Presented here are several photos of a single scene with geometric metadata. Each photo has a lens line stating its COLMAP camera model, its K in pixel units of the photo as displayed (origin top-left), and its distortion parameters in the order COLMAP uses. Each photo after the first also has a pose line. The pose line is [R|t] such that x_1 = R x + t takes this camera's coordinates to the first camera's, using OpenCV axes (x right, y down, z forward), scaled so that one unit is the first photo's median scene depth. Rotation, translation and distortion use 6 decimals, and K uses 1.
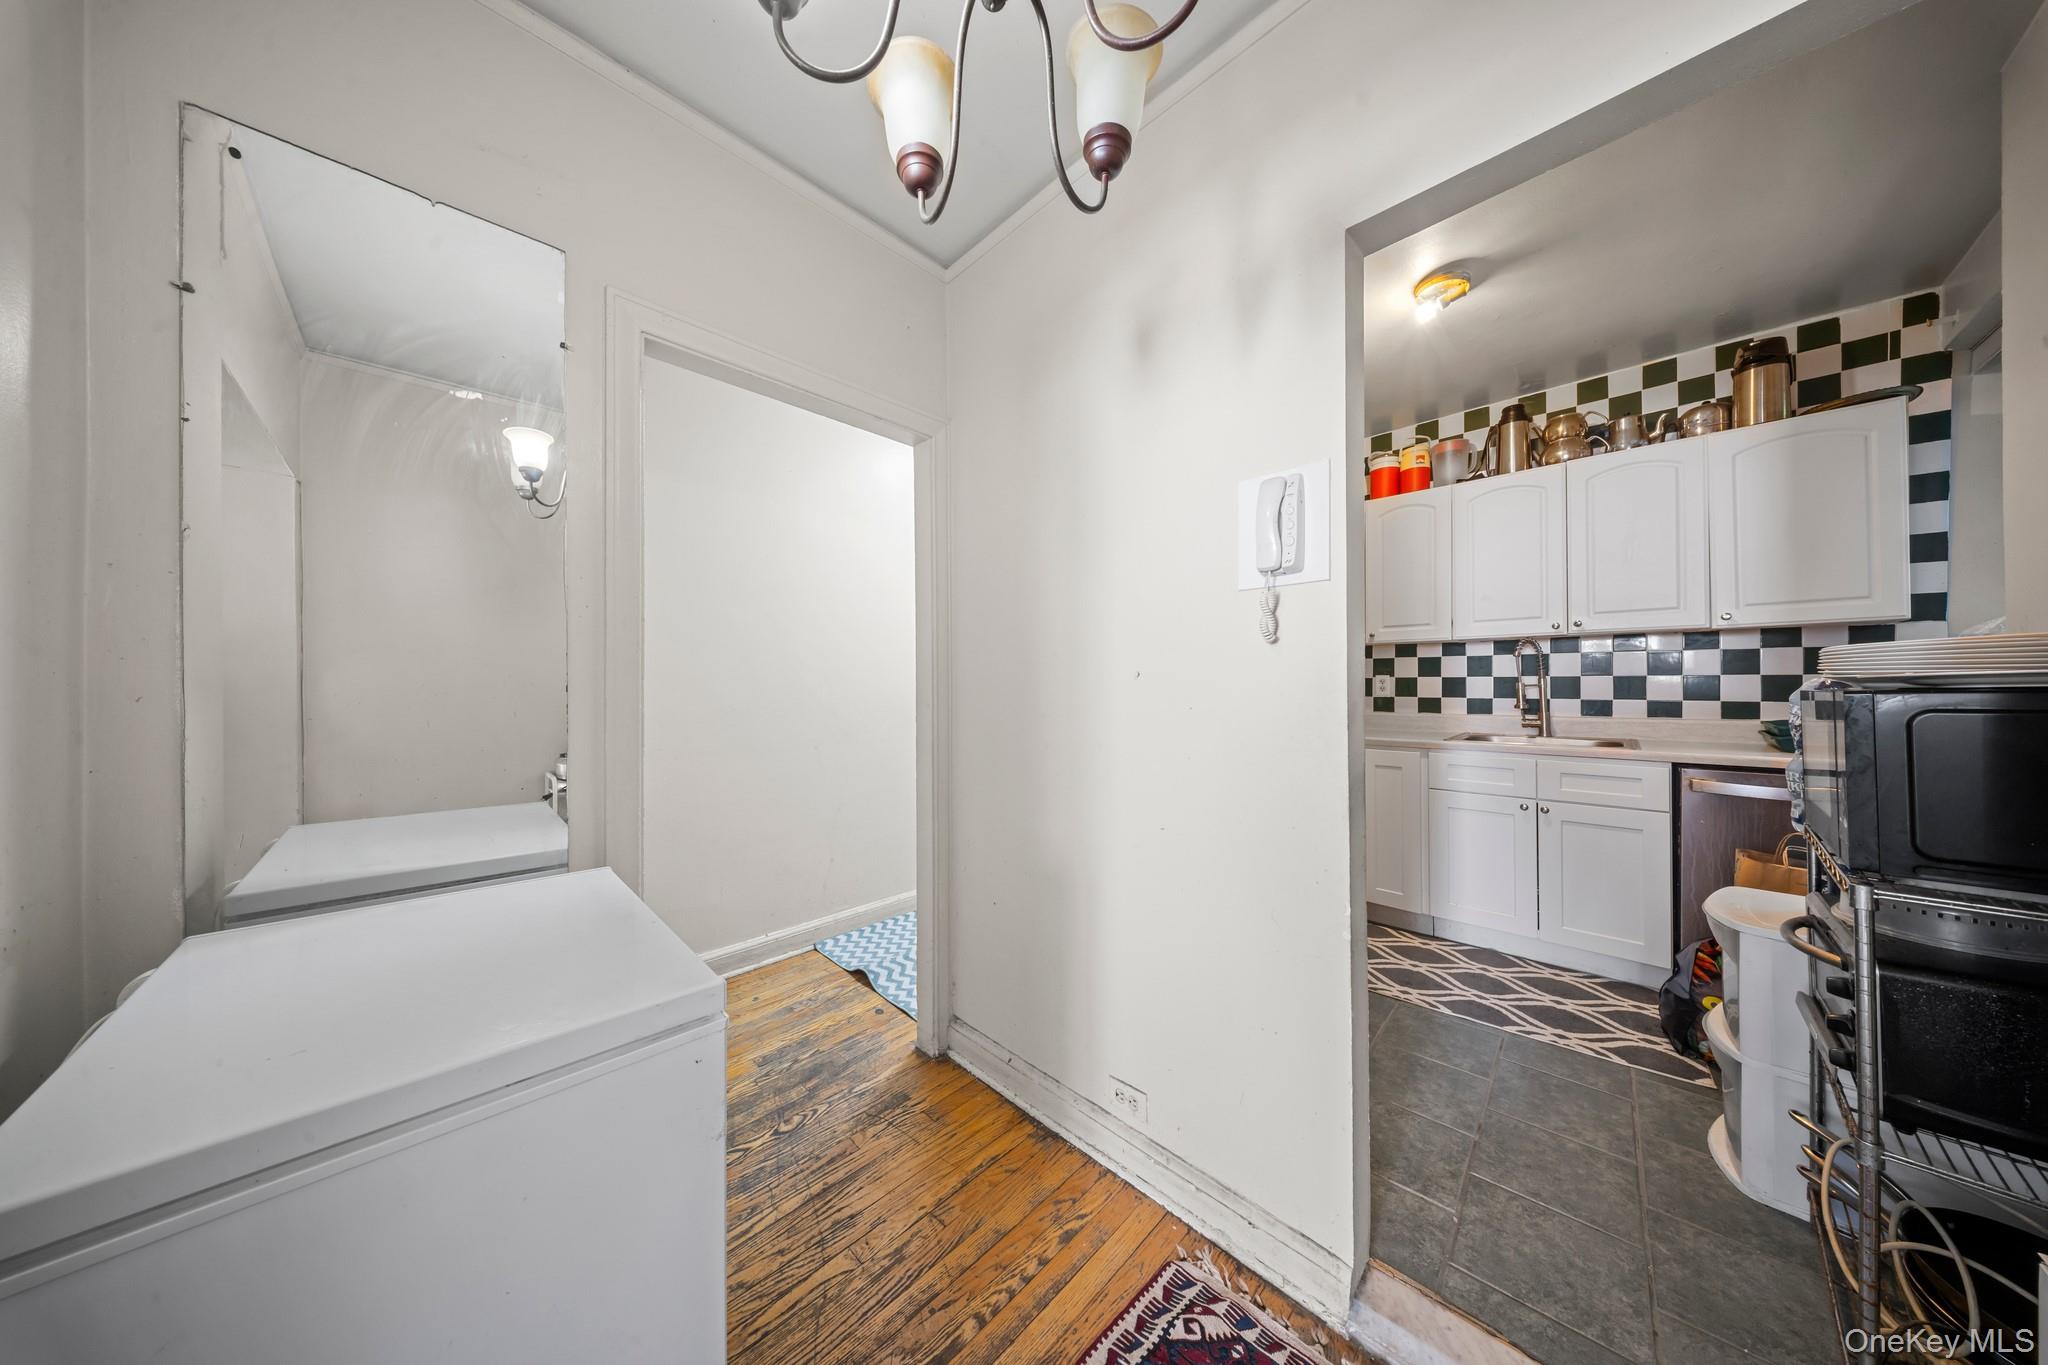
lens RADIAL K [[606.6, 0, 1020.9], [0, 606.6, 687.2], [0, 0, 1]] dist [-0.006351, -0.000300]
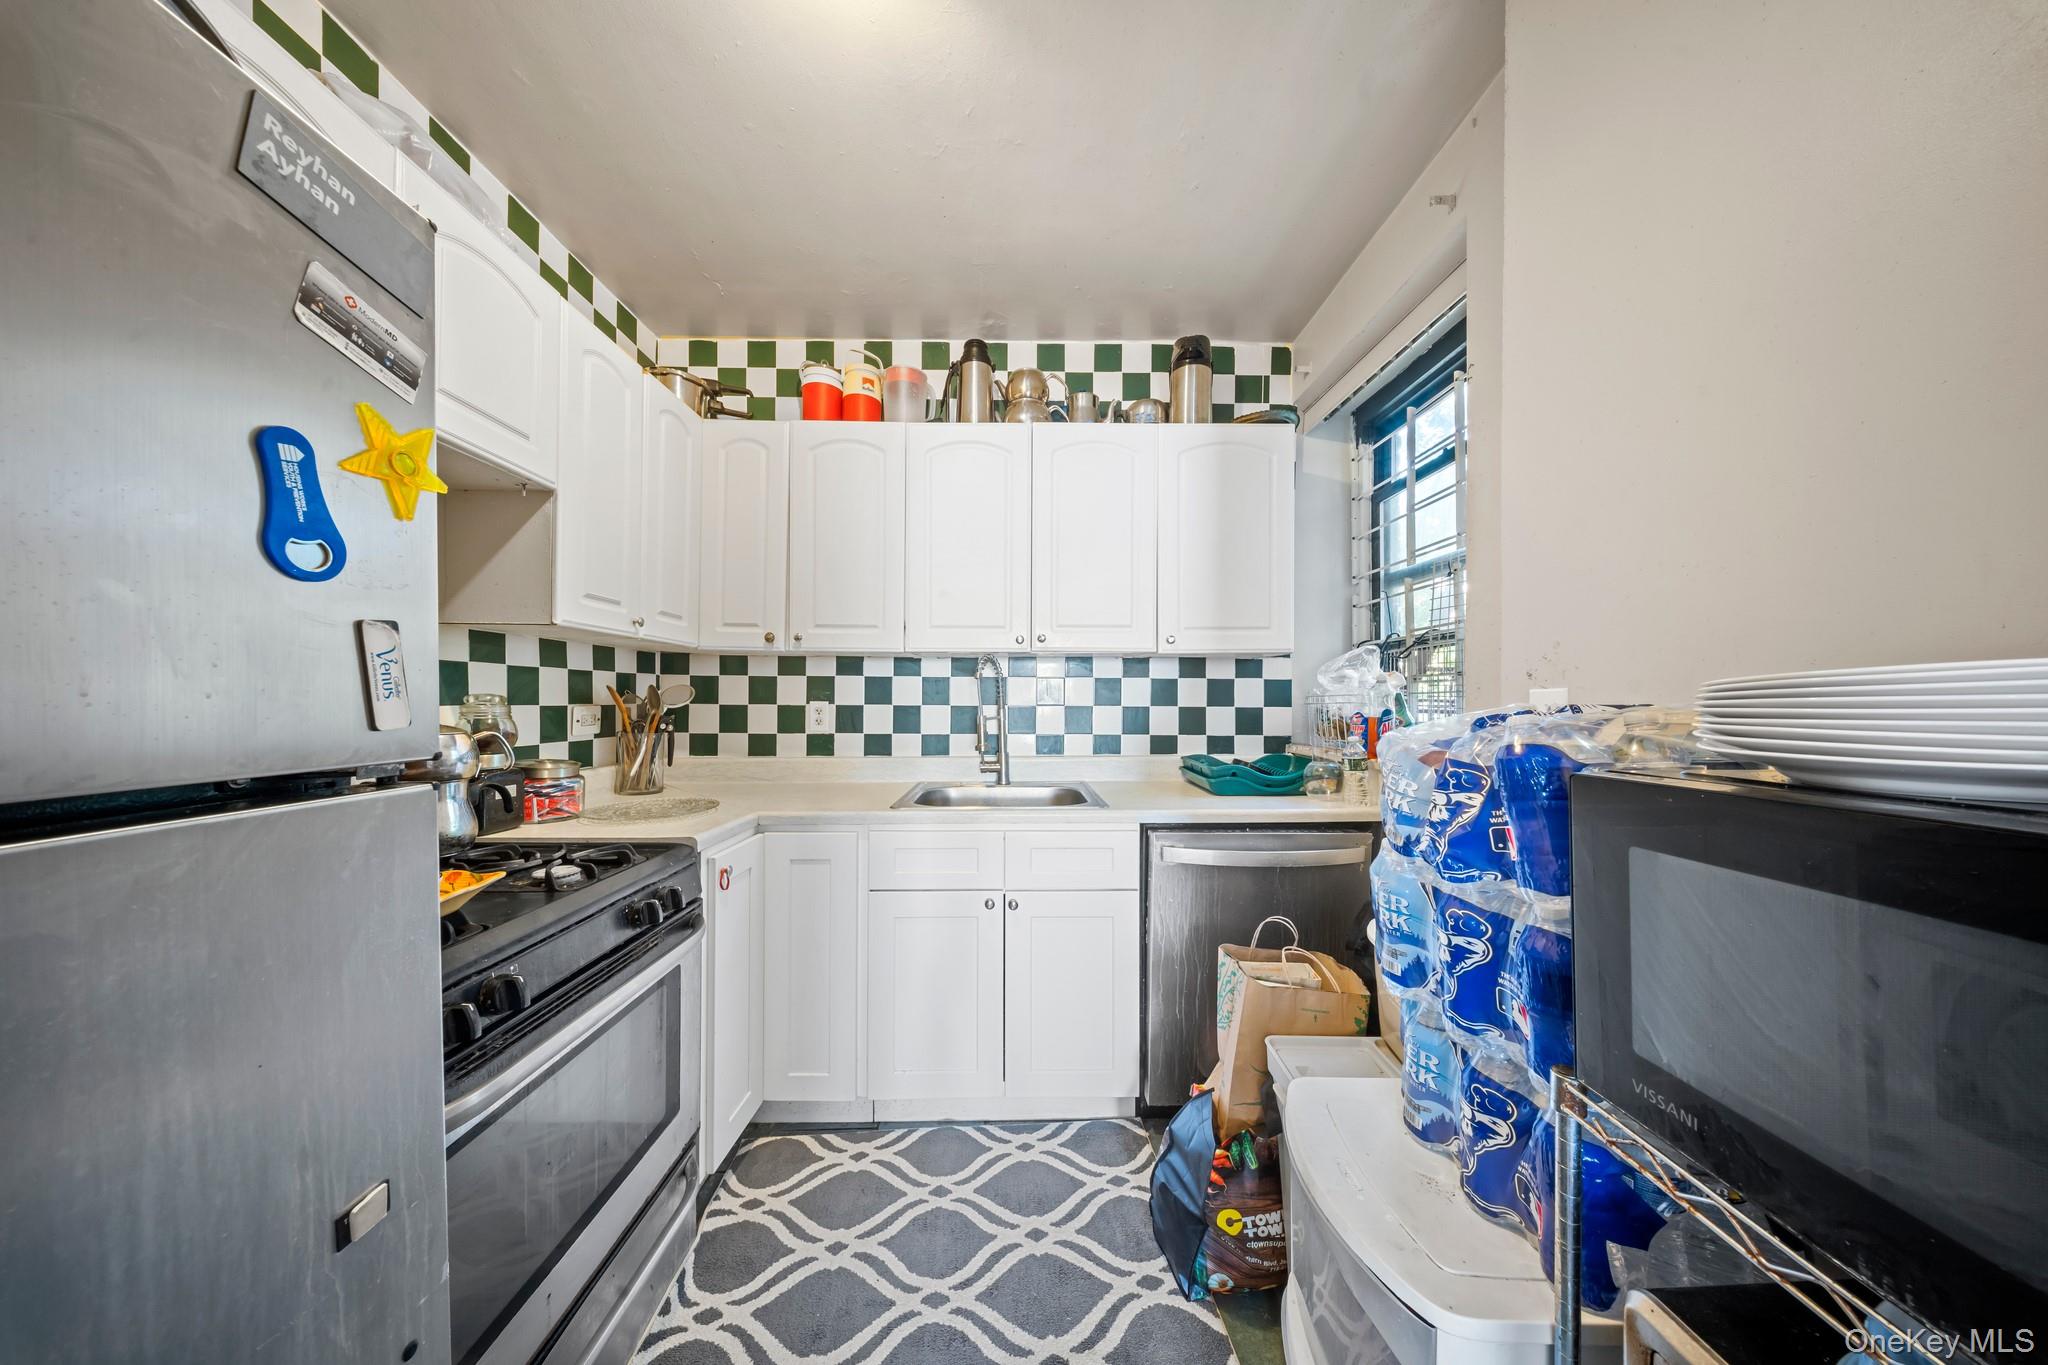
lens RADIAL K [[606.6, 0, 1015.7], [0, 606.6, 696.4], [0, 0, 1]] dist [-0.006351, -0.000300]
pose [[0.709376, 0.014286, 0.704686, 0.340278], [-0.005079, 0.999872, -0.015157, -0.018808], [-0.704812, 0.007173, 0.709358, 0.451002]]
